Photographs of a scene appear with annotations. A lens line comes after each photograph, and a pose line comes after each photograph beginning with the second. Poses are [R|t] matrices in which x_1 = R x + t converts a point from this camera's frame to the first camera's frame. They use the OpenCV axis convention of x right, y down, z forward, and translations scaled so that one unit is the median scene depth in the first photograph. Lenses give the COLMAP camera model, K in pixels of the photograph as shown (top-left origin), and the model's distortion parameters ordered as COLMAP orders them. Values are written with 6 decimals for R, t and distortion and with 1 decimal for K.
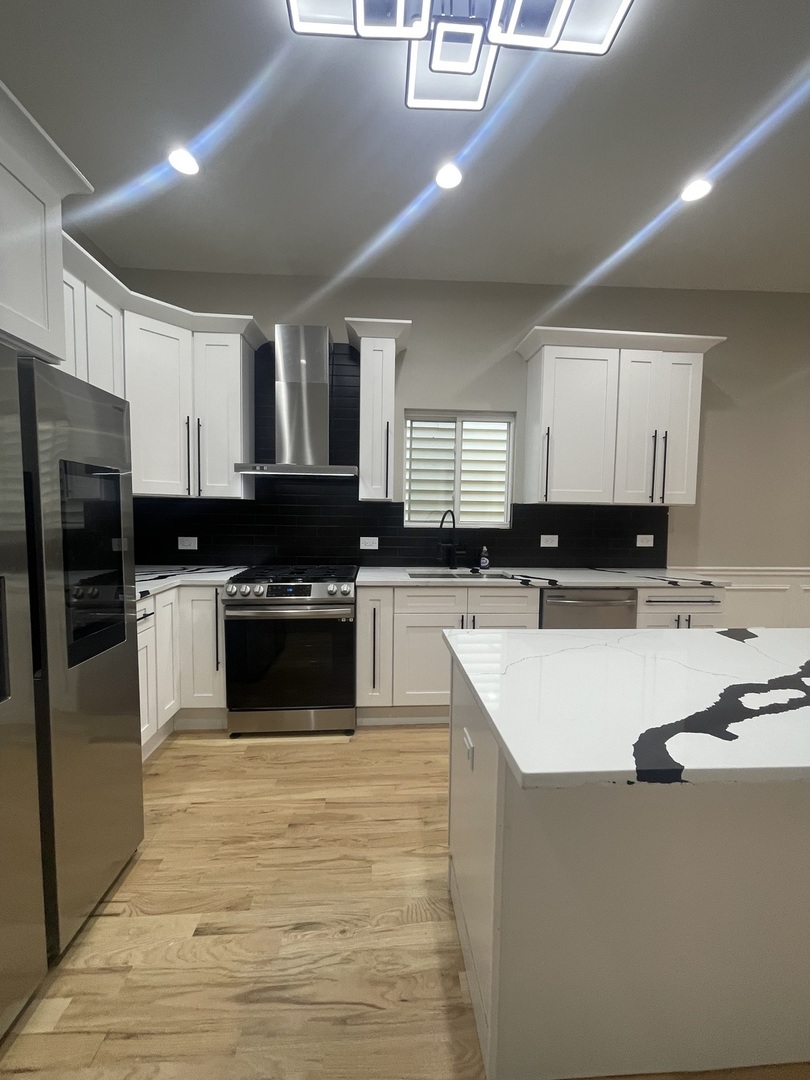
lens RADIAL K [[437.1, 0, 406.9], [0, 437.1, 536.7], [0, 0, 1]] dist [-0.001285, 0.000282]
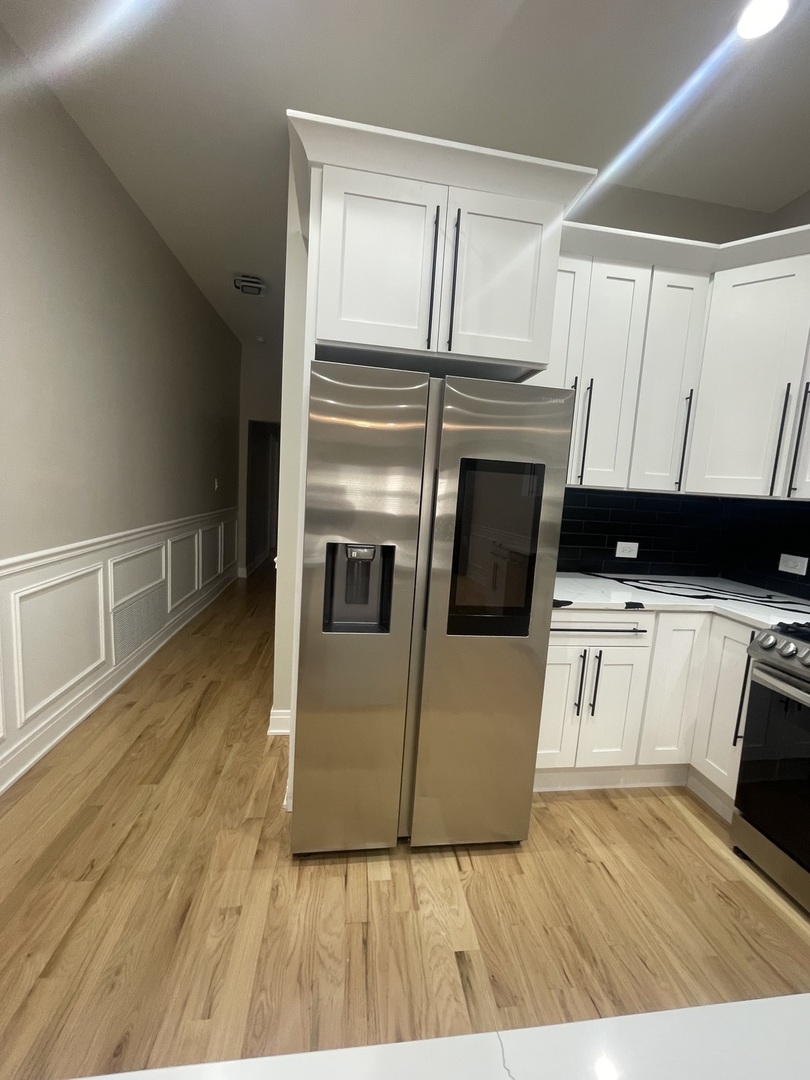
lens RADIAL K [[437.1, 0, 406.9], [0, 437.1, 536.7], [0, 0, 1]] dist [-0.001285, 0.000282]
pose [[0.074103, 0.108297, -0.991353, 0.225605], [-0.121066, 0.987710, 0.098850, -0.035944], [0.989875, 0.112694, 0.086303, 0.472422]]
